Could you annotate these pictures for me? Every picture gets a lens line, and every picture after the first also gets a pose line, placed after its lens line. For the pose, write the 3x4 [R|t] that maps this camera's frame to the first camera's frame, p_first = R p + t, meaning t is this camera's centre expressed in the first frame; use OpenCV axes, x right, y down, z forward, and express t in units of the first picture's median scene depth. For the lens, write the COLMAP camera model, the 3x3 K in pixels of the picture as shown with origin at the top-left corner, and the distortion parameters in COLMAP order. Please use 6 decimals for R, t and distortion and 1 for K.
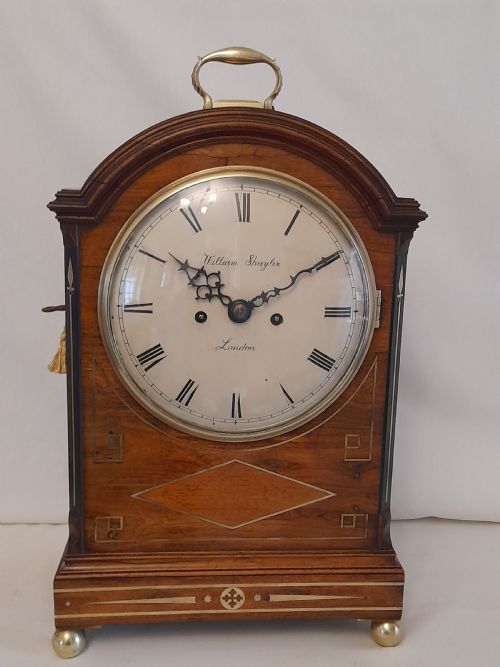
lens RADIAL K [[764.5, 0, 250.0], [0, 764.5, 333.5], [0, 0, 1]] dist [0.087826, -0.145574]
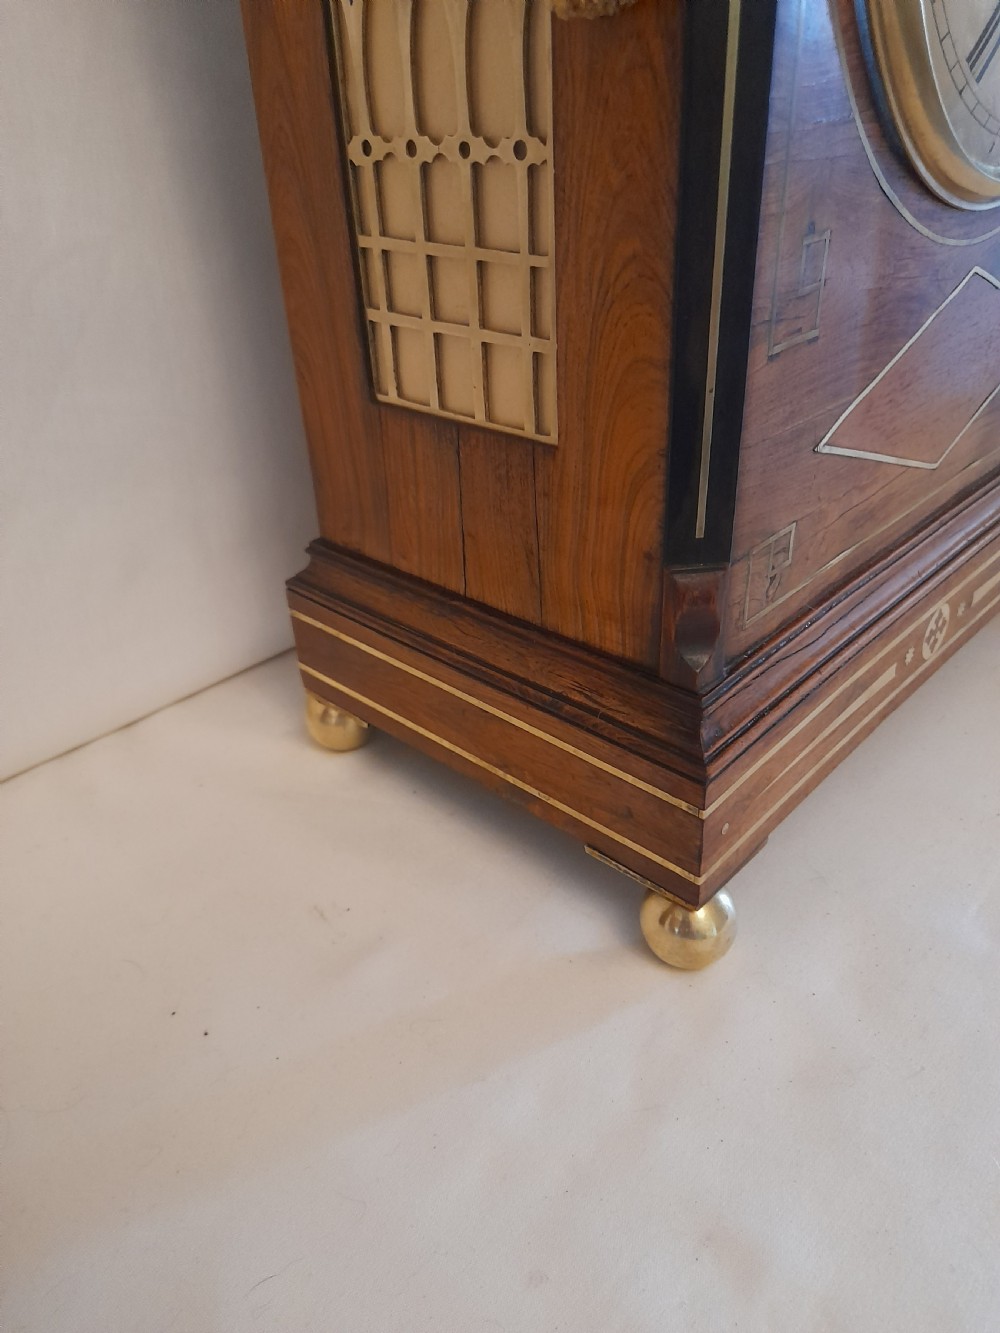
lens RADIAL K [[999.5, 0, 500.0], [0, 999.5, 666.5], [0, 0, 1]] dist [0.036751, -0.007438]
pose [[0.745297, -0.397762, 0.535086, -0.513461], [0.200218, 0.899031, 0.389430, 0.107006], [-0.635960, -0.183108, 0.749684, 0.769579]]
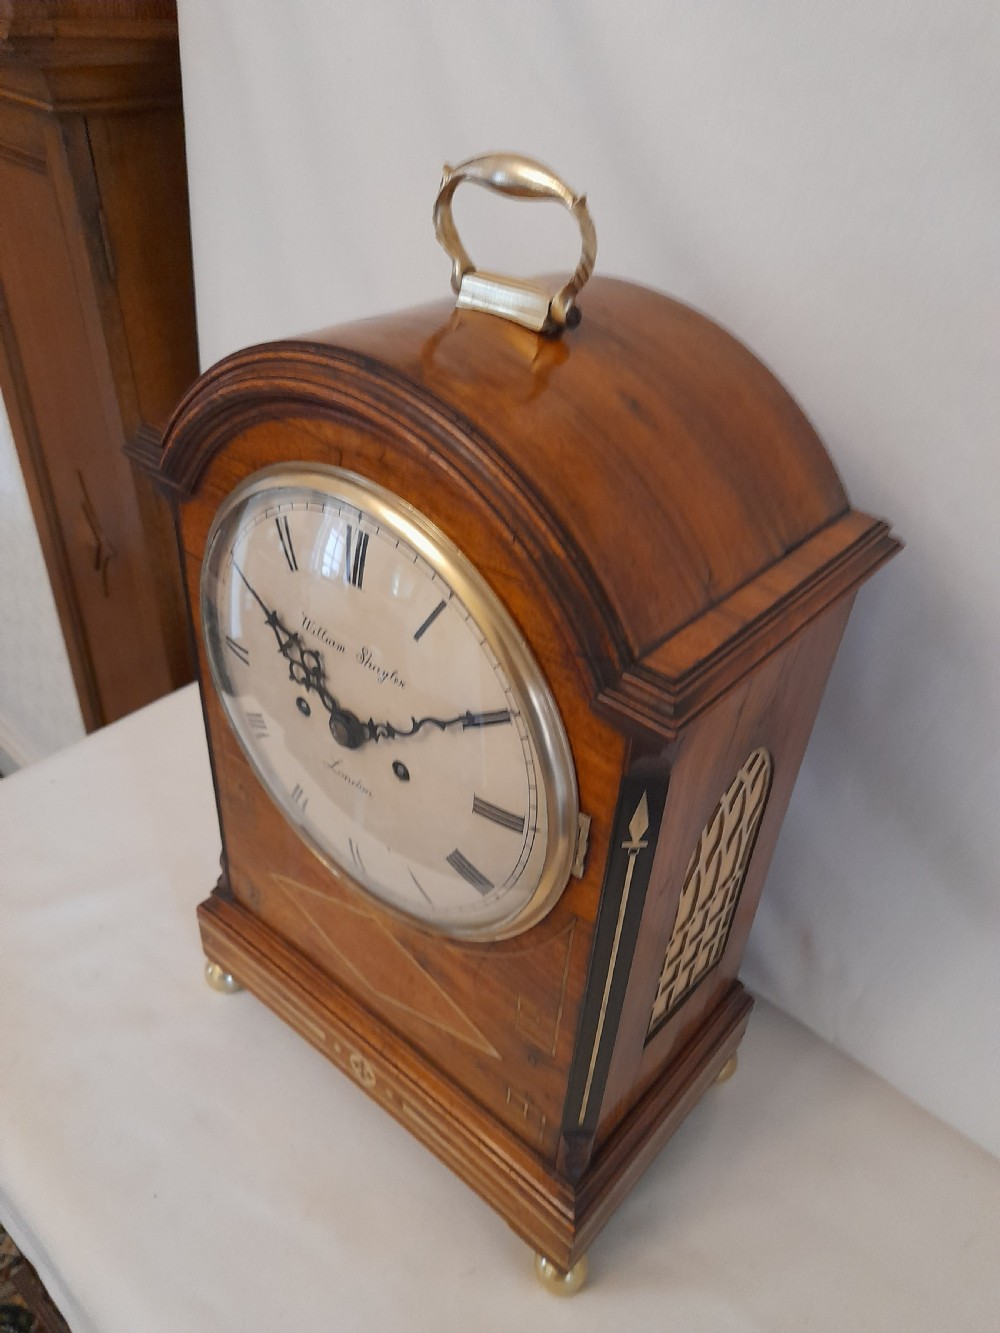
lens RADIAL K [[1017.0, 0, 486.8], [0, 1017.0, 681.3], [0, 0, 1]] dist [0.003412, -0.008304]
pose [[0.703256, 0.426737, -0.568618, 0.424472], [-0.177793, 0.879967, 0.440508, -0.371105], [0.688346, -0.208694, 0.694713, 0.555047]]
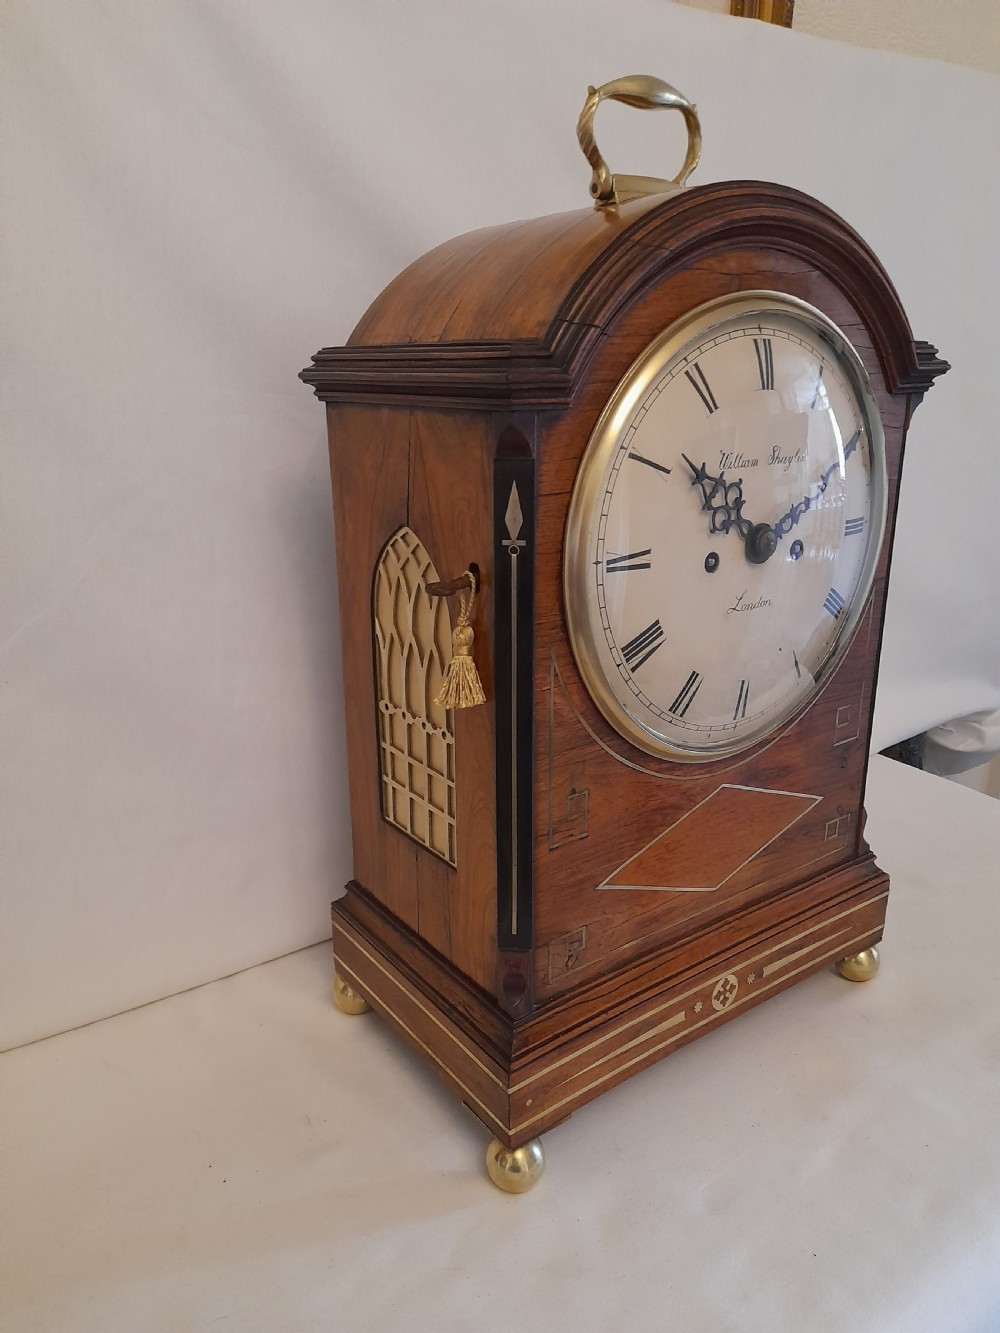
lens RADIAL K [[985.1, 0, 500.0], [0, 985.1, 666.5], [0, 0, 1]] dist [0.042109, -0.008195]
pose [[0.854736, -0.186387, 0.484445, -0.554495], [0.134577, 0.980967, 0.139978, -0.067259], [-0.501314, -0.054449, 0.863551, 0.409628]]
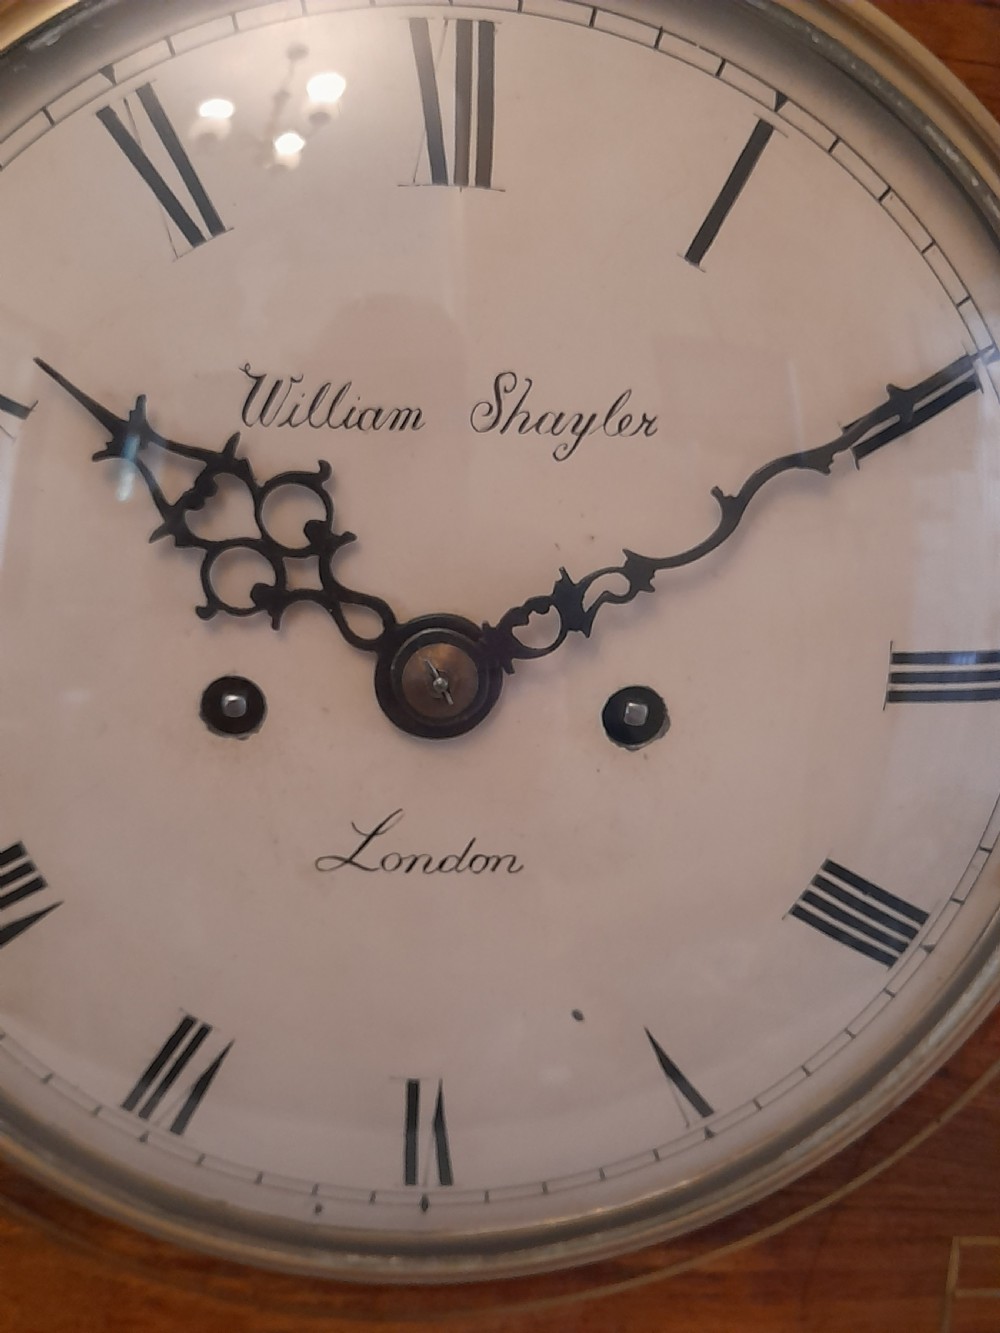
lens RADIAL K [[1591.7, 0, 500.0], [0, 1591.7, 666.5], [0, 0, 1]] dist [0.023413, -0.026710]
pose [[0.999647, 0.006593, -0.025736, 0.011077], [-0.004595, 0.997025, 0.076941, -0.059008], [0.026166, -0.076795, 0.996703, 0.584797]]
